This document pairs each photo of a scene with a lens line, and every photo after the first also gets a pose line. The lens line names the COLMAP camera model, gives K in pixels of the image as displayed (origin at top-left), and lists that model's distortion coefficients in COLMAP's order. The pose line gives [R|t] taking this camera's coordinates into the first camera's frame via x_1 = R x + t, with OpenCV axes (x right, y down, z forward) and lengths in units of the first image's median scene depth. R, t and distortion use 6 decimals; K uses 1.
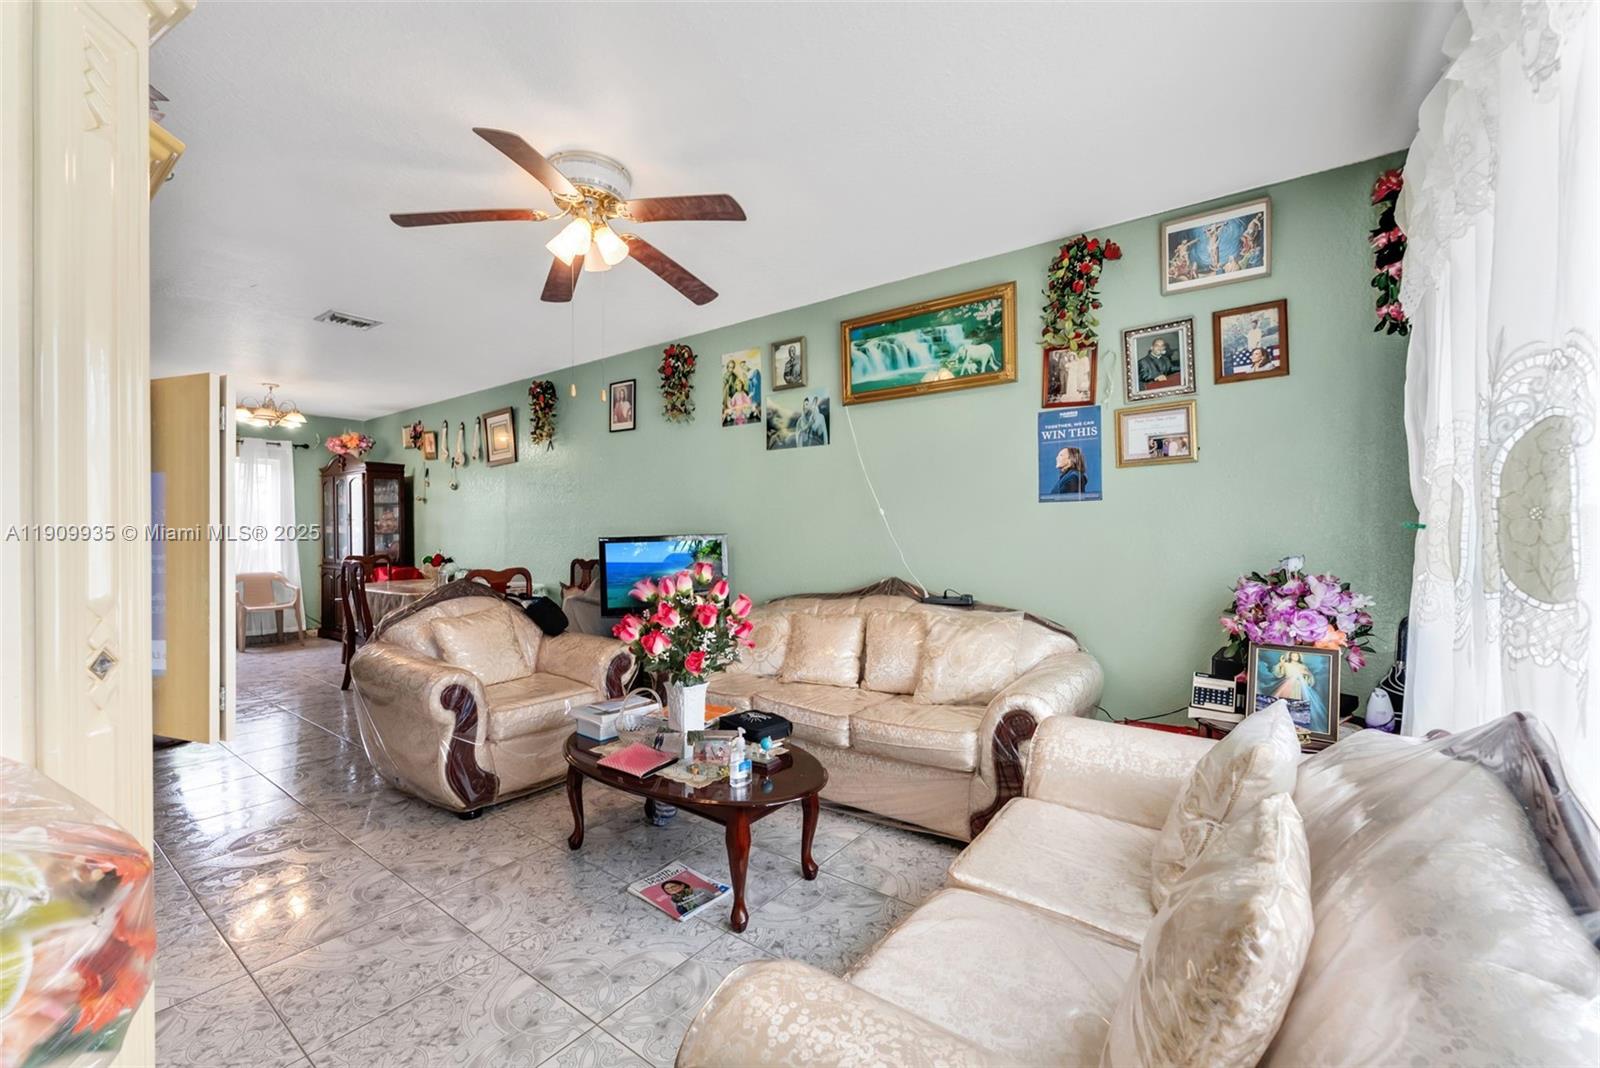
lens RADIAL K [[686.6, 0, 802.7], [0, 686.6, 537.9], [0, 0, 1]] dist [0.000993, -0.000125]
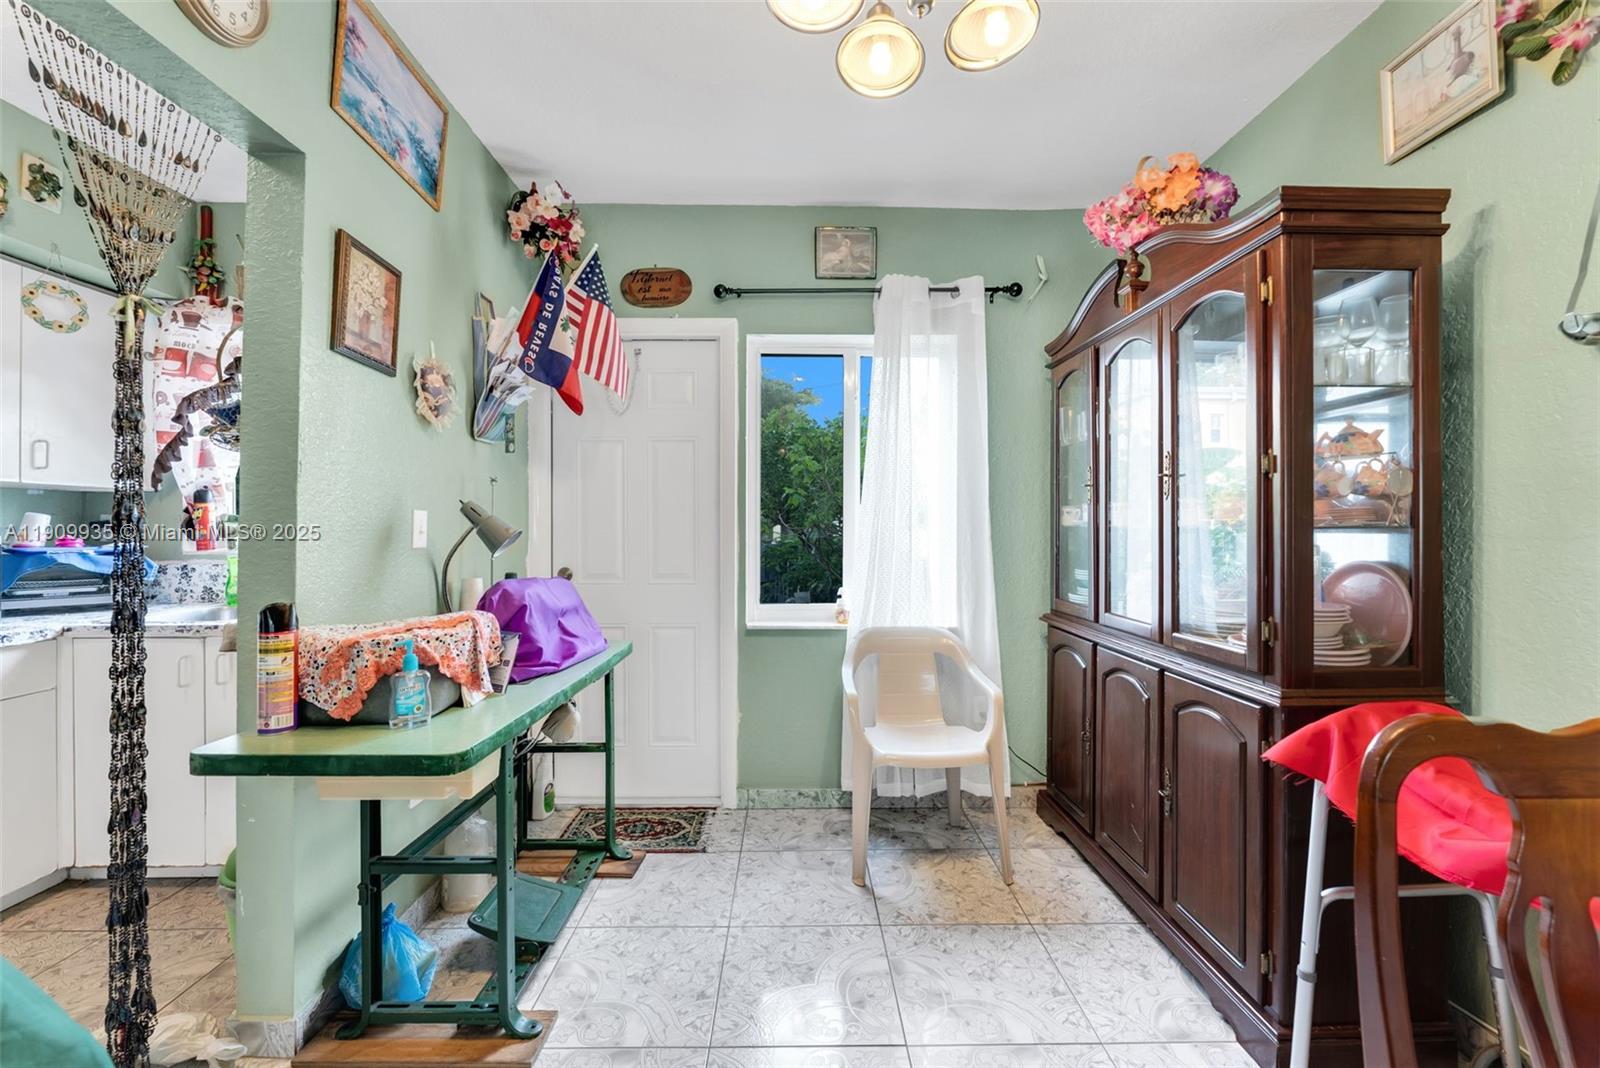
lens RADIAL K [[686.6, 0, 814.3], [0, 686.6, 550.6], [0, 0, 1]] dist [0.000993, -0.000125]
pose [[0.638006, 0.000197, -0.770031, -0.516486], [-0.011747, 0.999886, -0.009478, 0.009358], [0.769941, 0.015093, 0.637936, 0.695530]]
